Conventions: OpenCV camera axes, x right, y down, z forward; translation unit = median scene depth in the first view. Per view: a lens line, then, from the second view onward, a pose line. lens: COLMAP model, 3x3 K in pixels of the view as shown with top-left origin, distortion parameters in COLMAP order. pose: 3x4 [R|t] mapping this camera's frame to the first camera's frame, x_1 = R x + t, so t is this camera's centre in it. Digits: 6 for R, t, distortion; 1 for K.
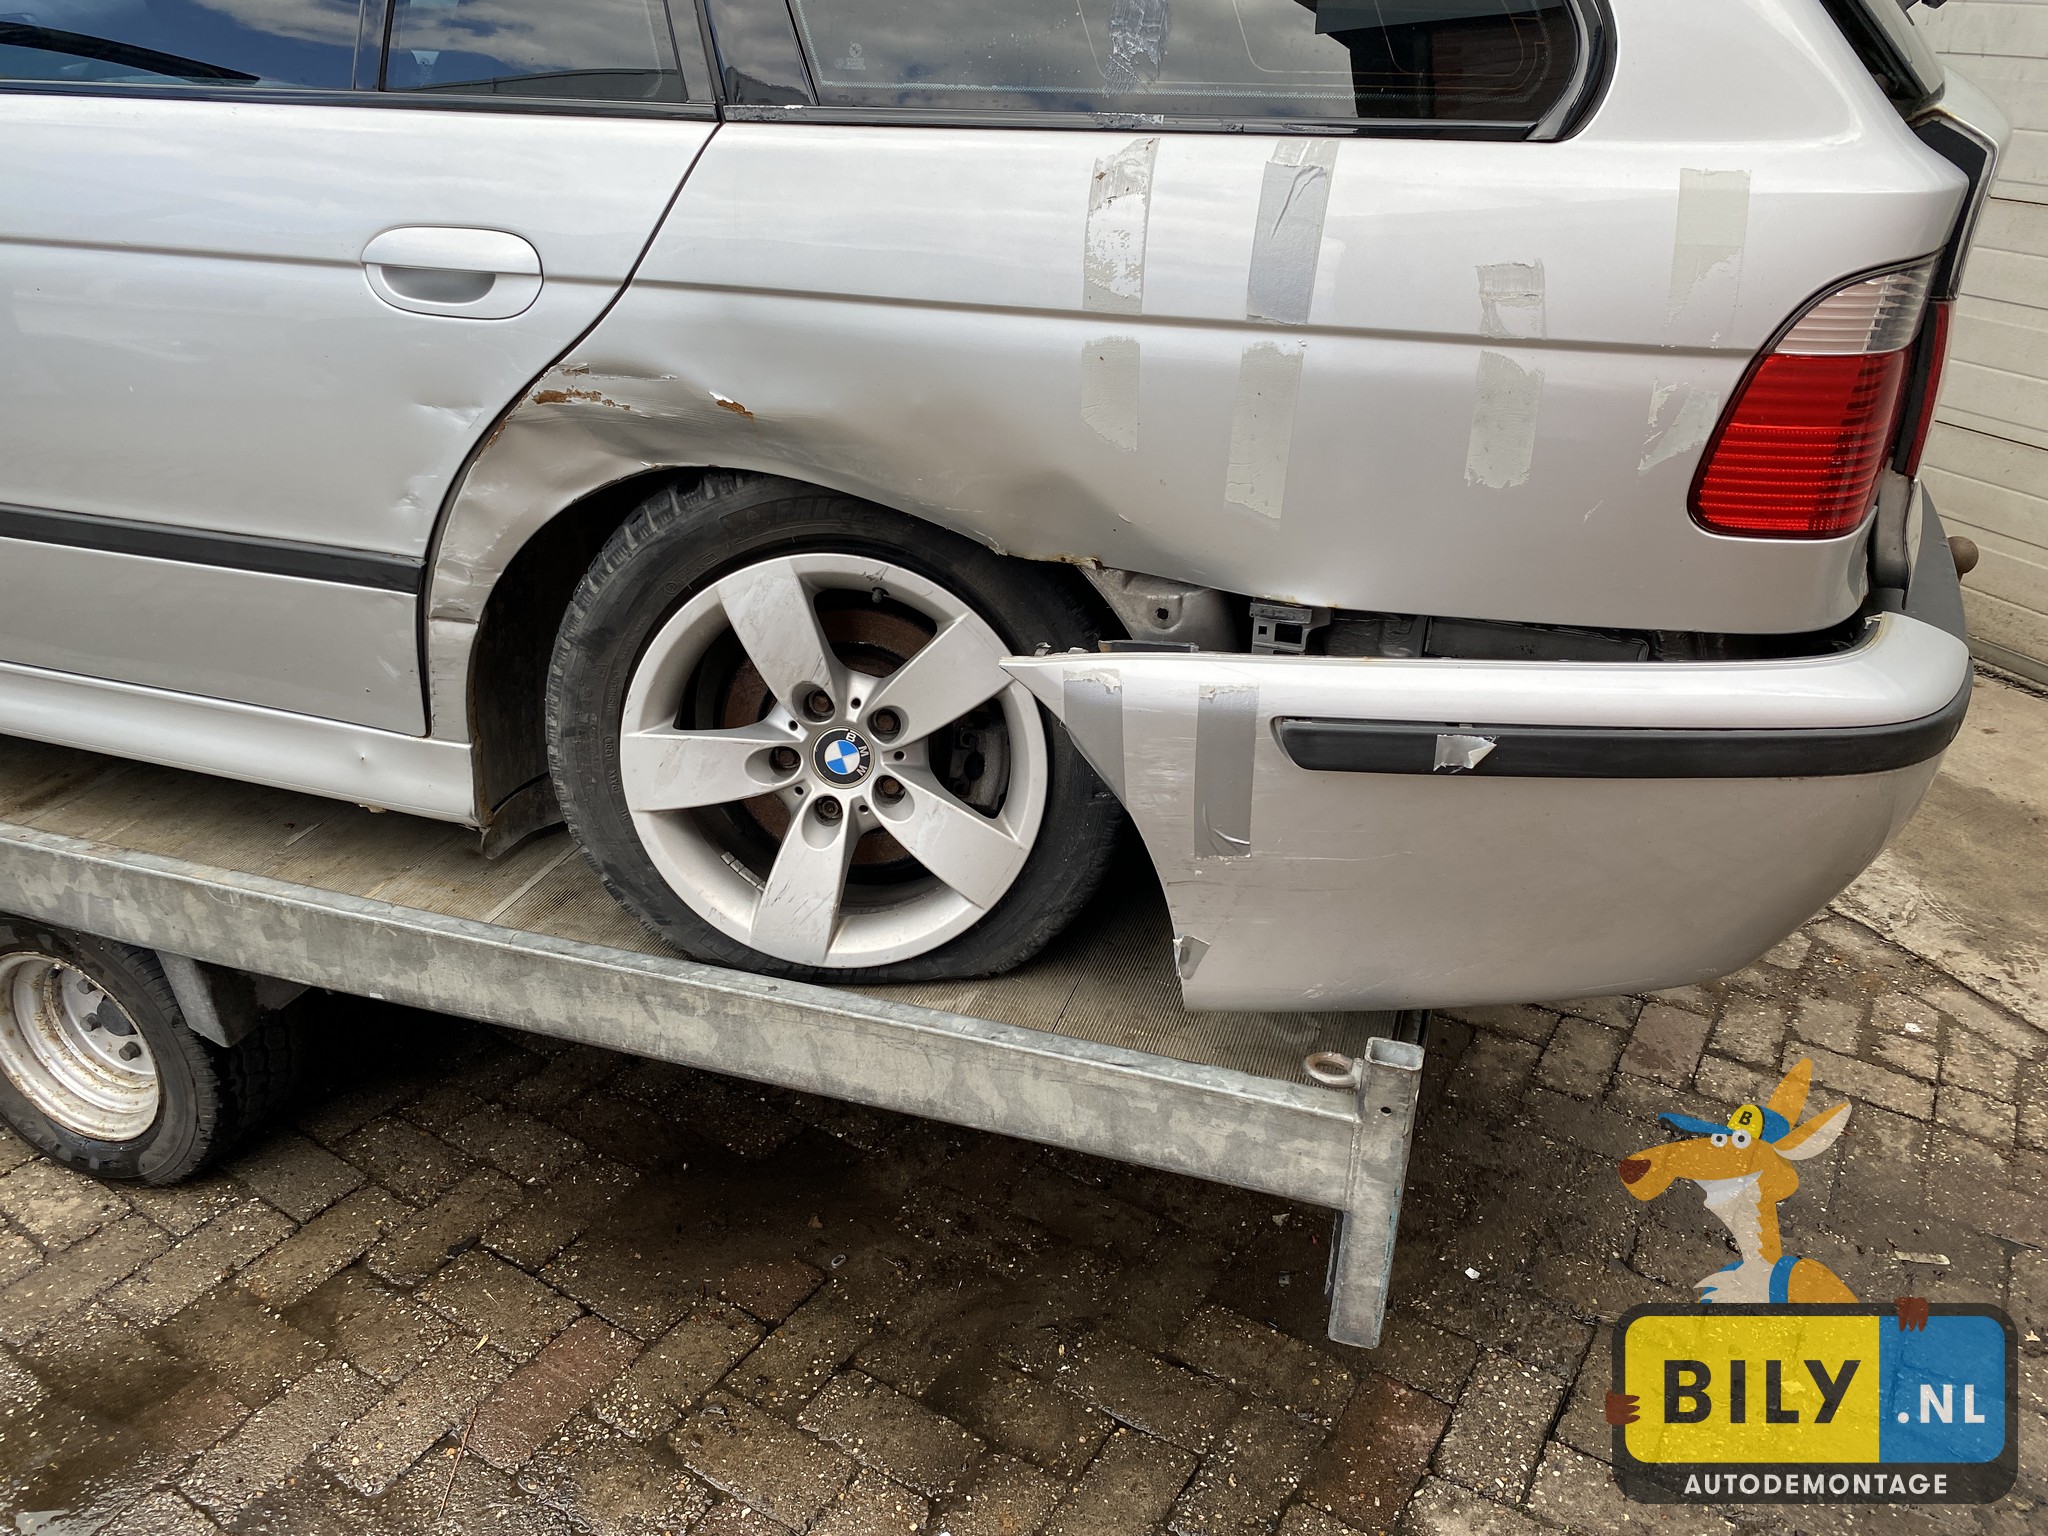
lens RADIAL K [[1541.2, 0, 1027.2], [0, 1541.2, 753.5], [0, 0, 1]] dist [0.050850, -0.048427]
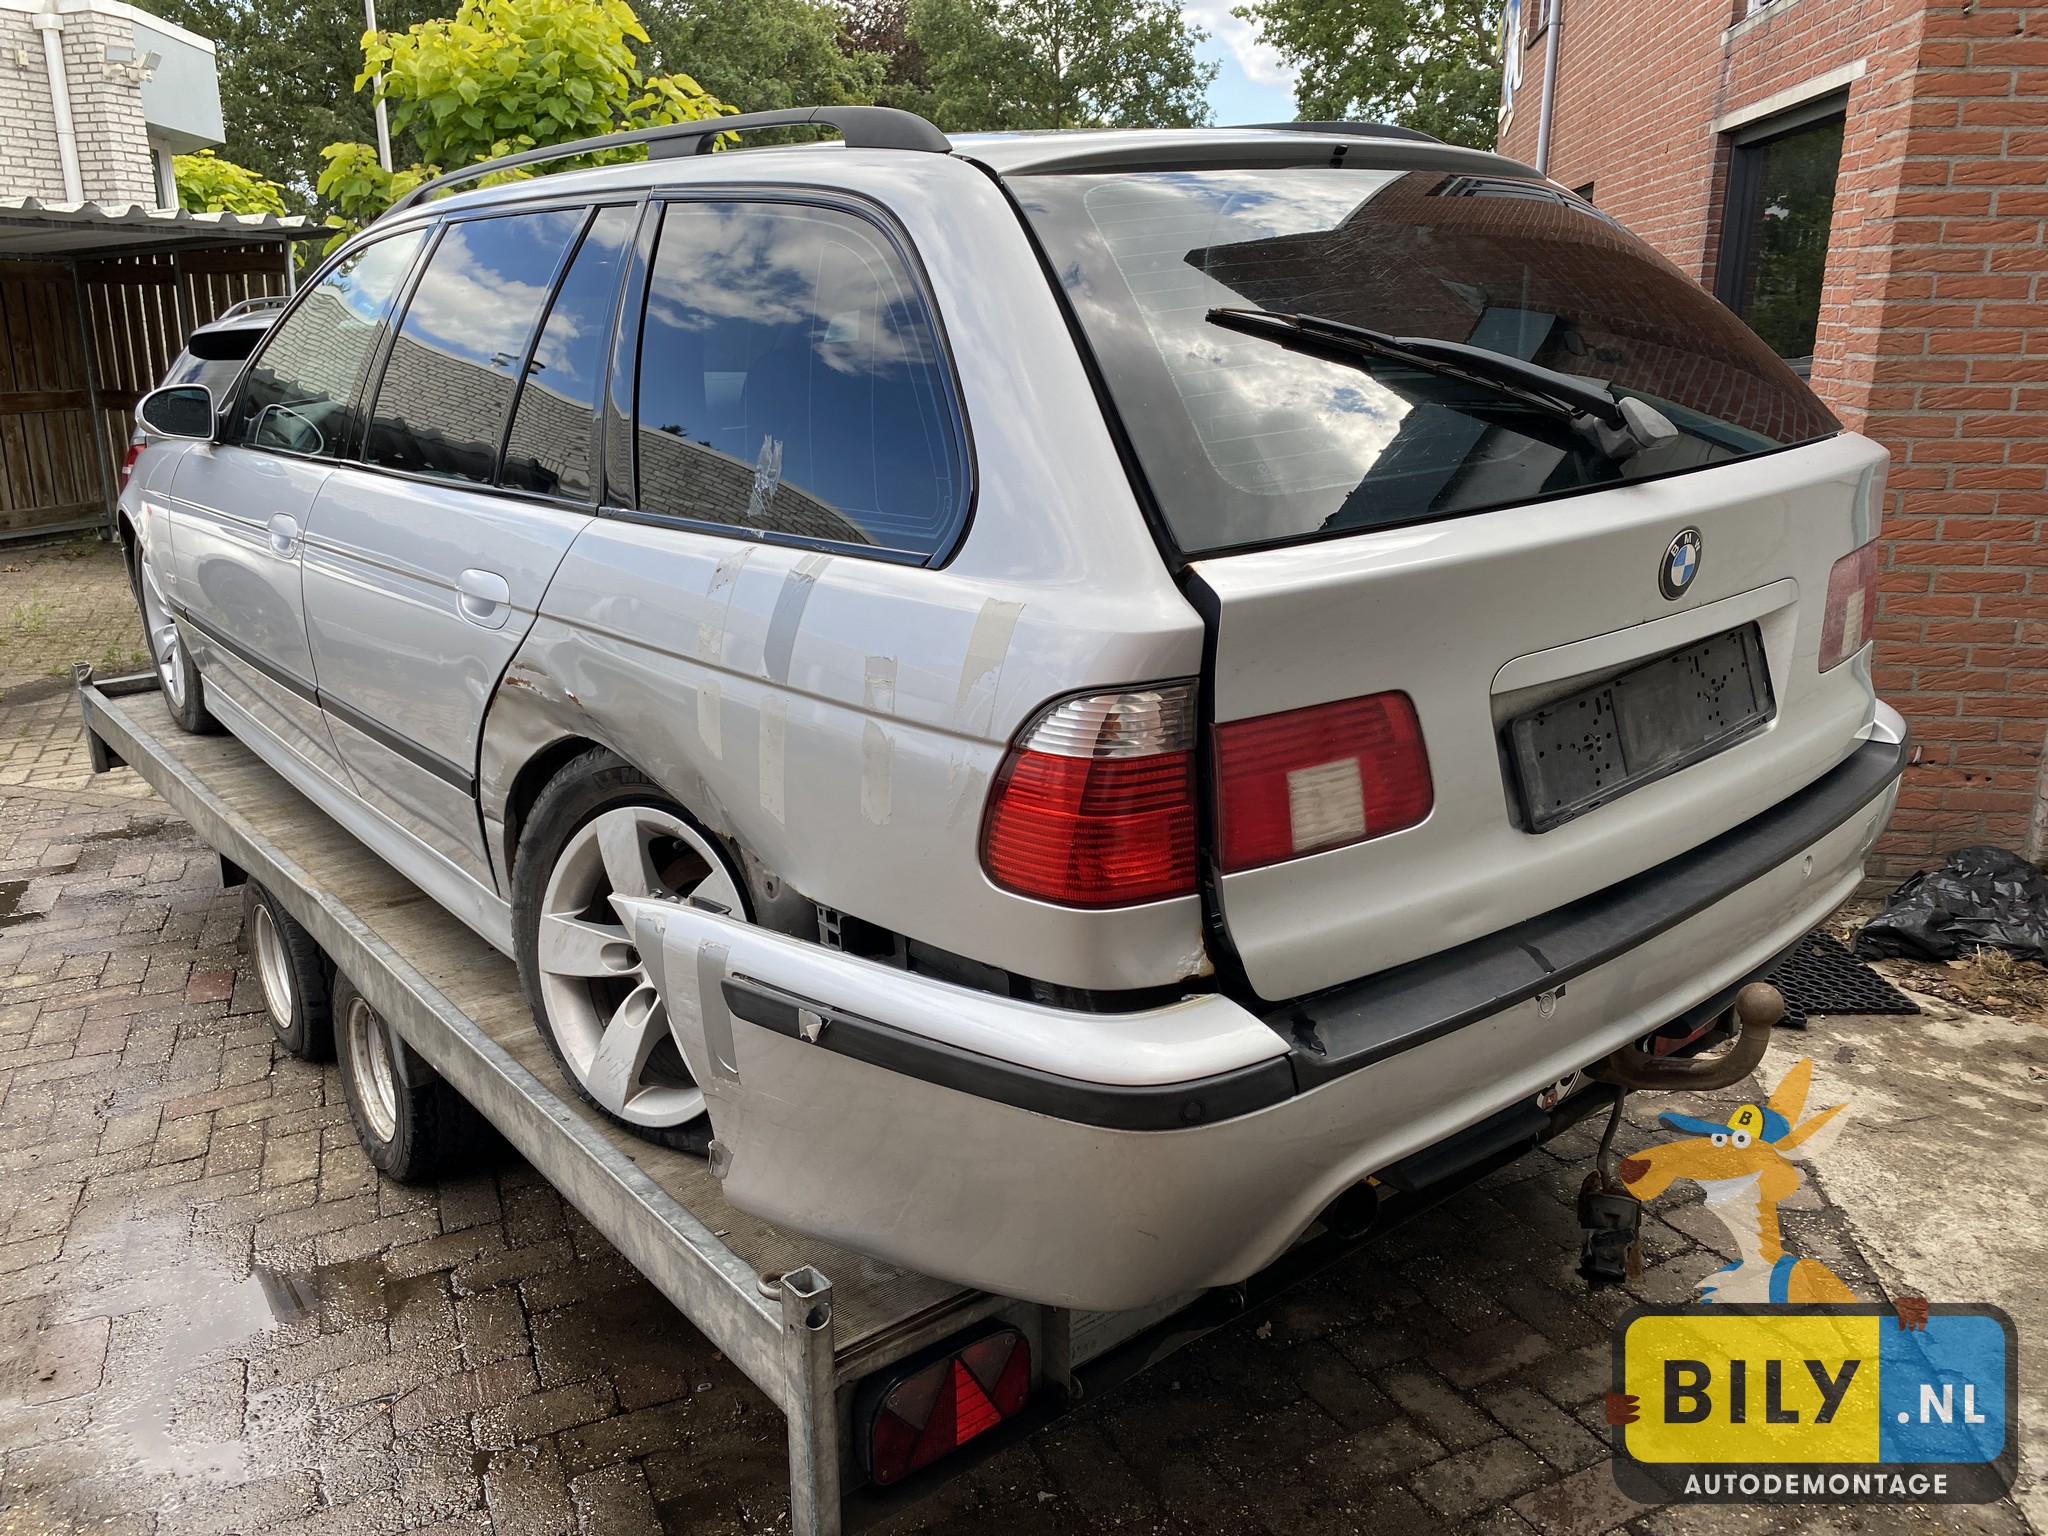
lens RADIAL K [[1541.2, 0, 1027.2], [0, 1541.2, 753.5], [0, 0, 1]] dist [0.050850, -0.048427]
pose [[0.844771, 0.122318, -0.520961, 0.901752], [-0.210982, 0.970798, -0.114185, -0.093639], [0.491781, 0.206374, 0.845909, -0.015886]]
